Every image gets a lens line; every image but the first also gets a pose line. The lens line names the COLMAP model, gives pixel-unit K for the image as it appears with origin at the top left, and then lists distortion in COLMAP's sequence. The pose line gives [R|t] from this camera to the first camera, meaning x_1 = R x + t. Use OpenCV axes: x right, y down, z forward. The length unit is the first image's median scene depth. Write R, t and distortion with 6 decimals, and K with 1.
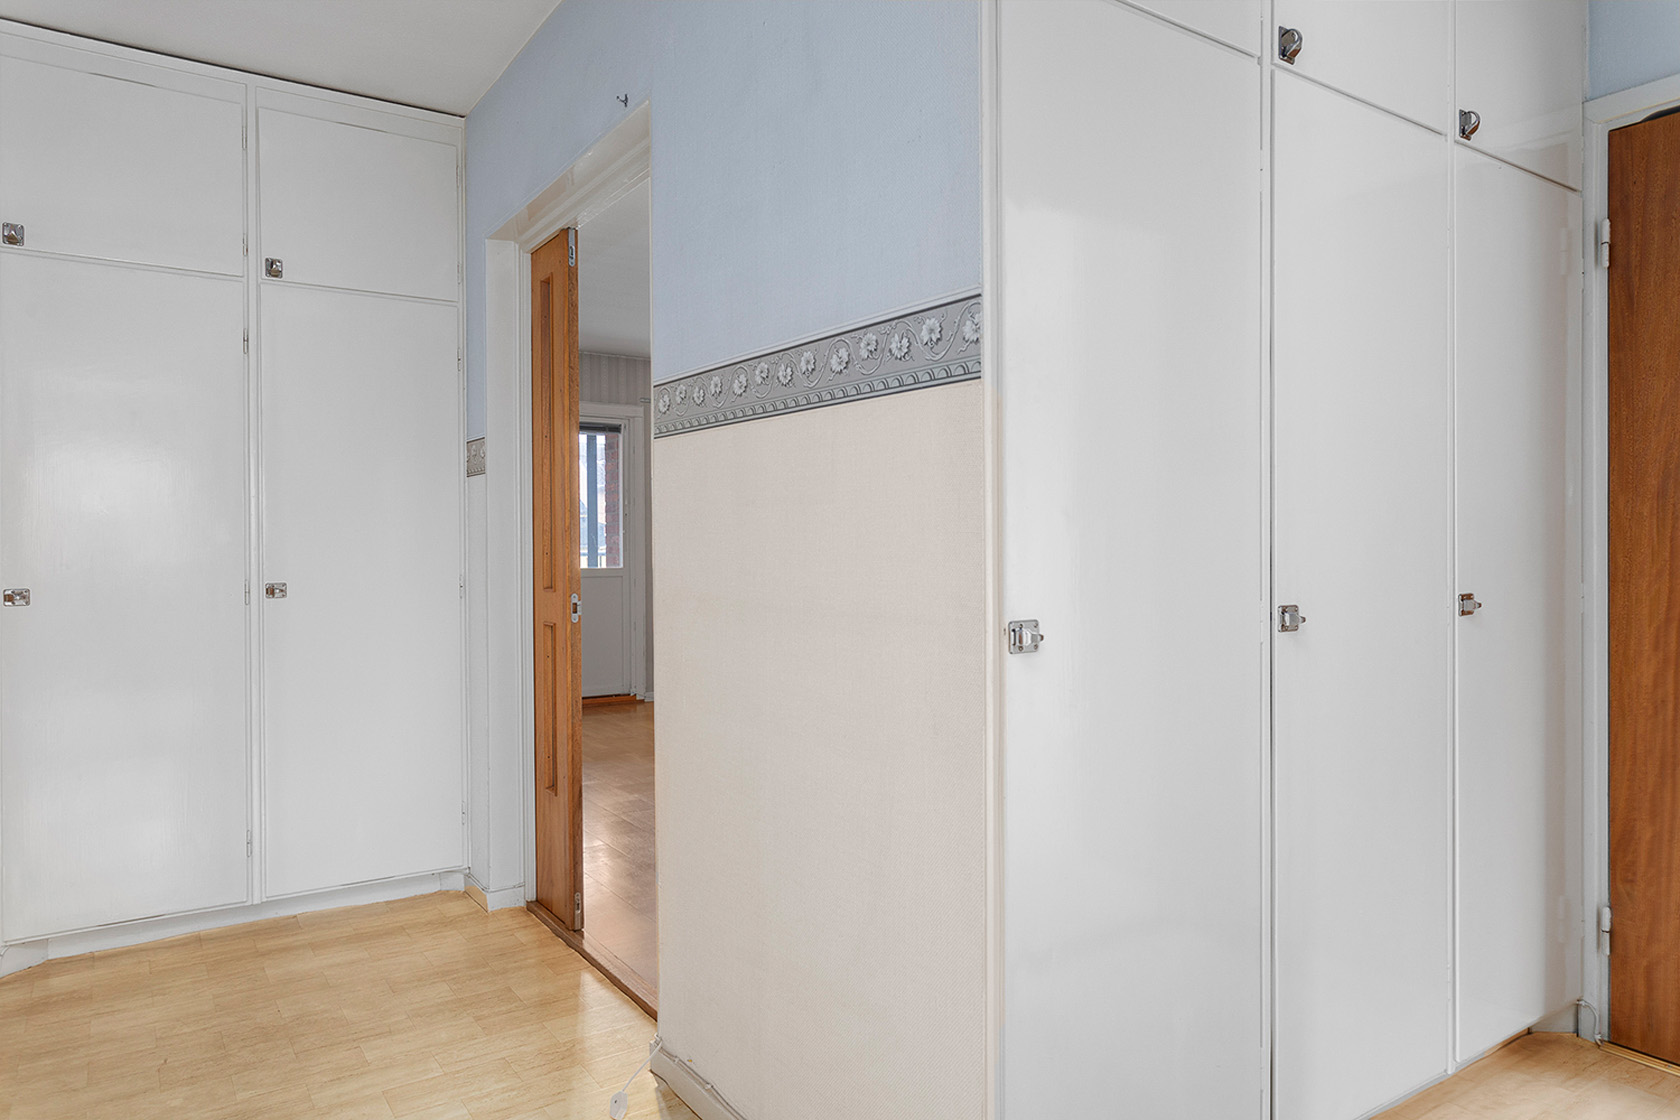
lens RADIAL K [[1063.7, 0, 840.0], [0, 1063.7, 560.0], [0, 0, 1]] dist [-0.000332, 0.000712]
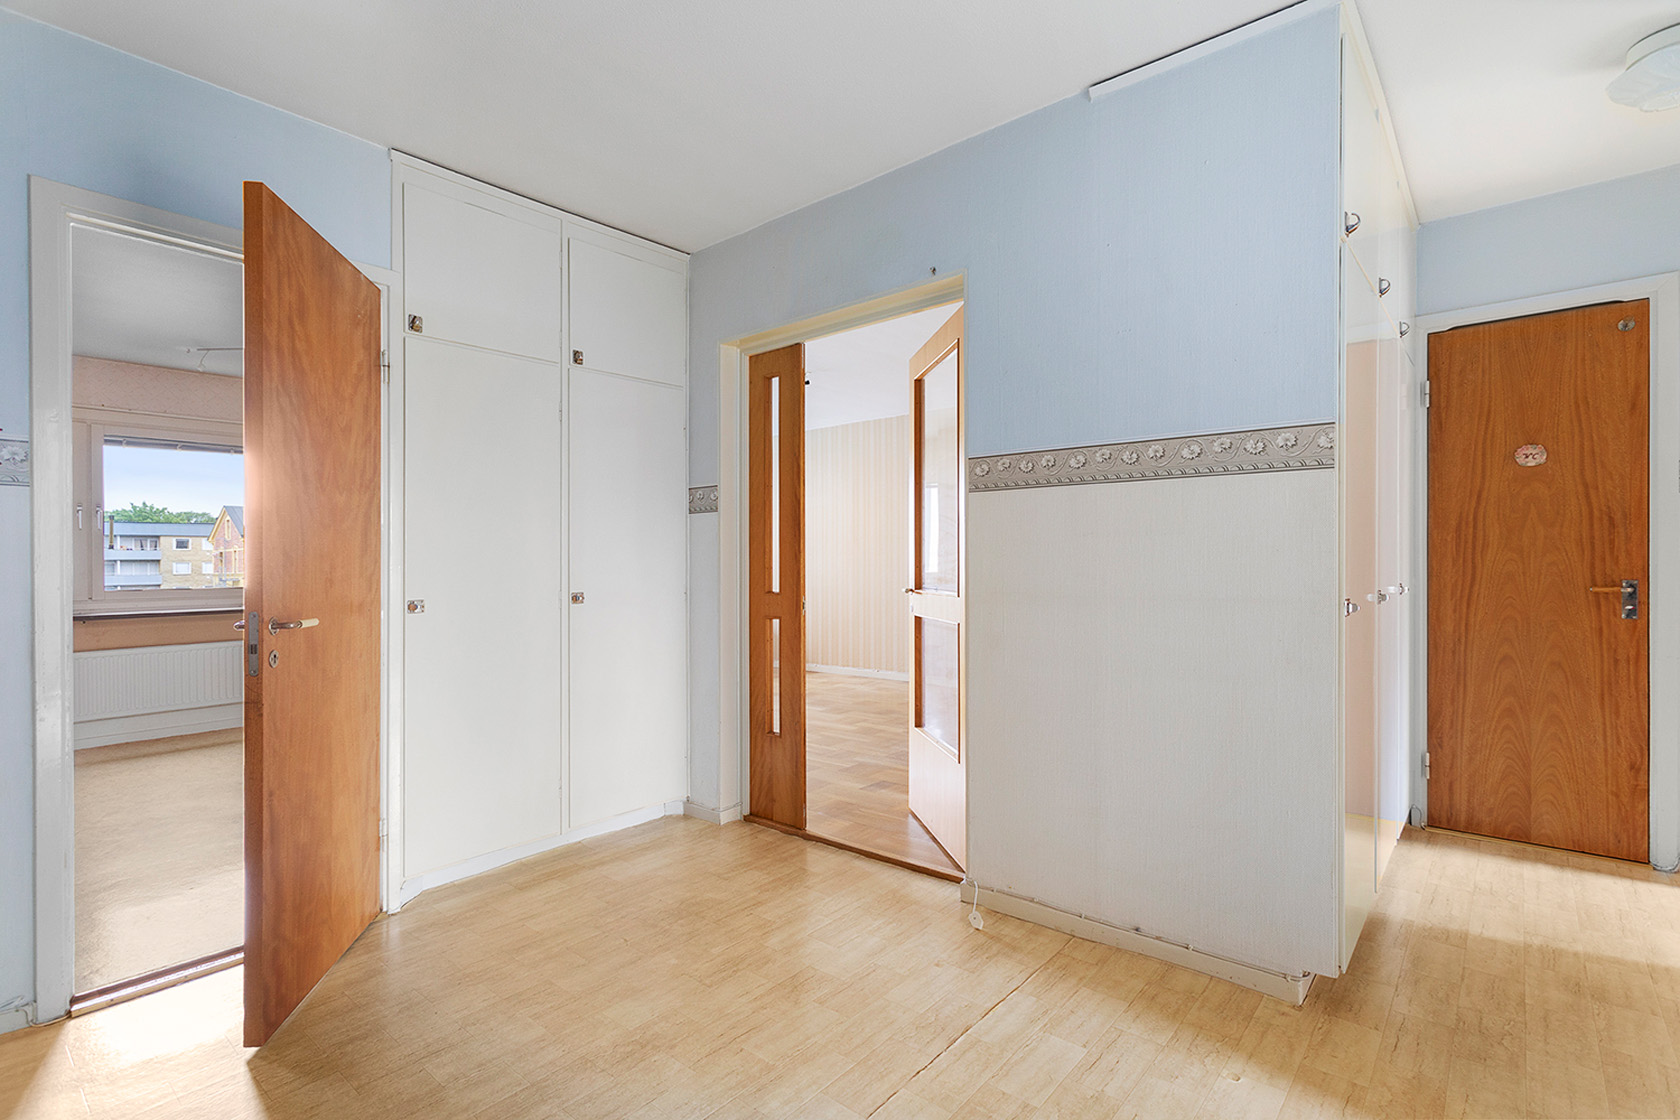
lens RADIAL K [[785.6, 0, 844.6], [0, 785.6, 568.1], [0, 0, 1]] dist [0.002104, 0.000448]
pose [[0.965369, -0.010675, 0.260671, -0.603014], [0.012112, 0.999919, -0.003907, -0.000964], [-0.260608, 0.006929, 0.965420, -0.055565]]
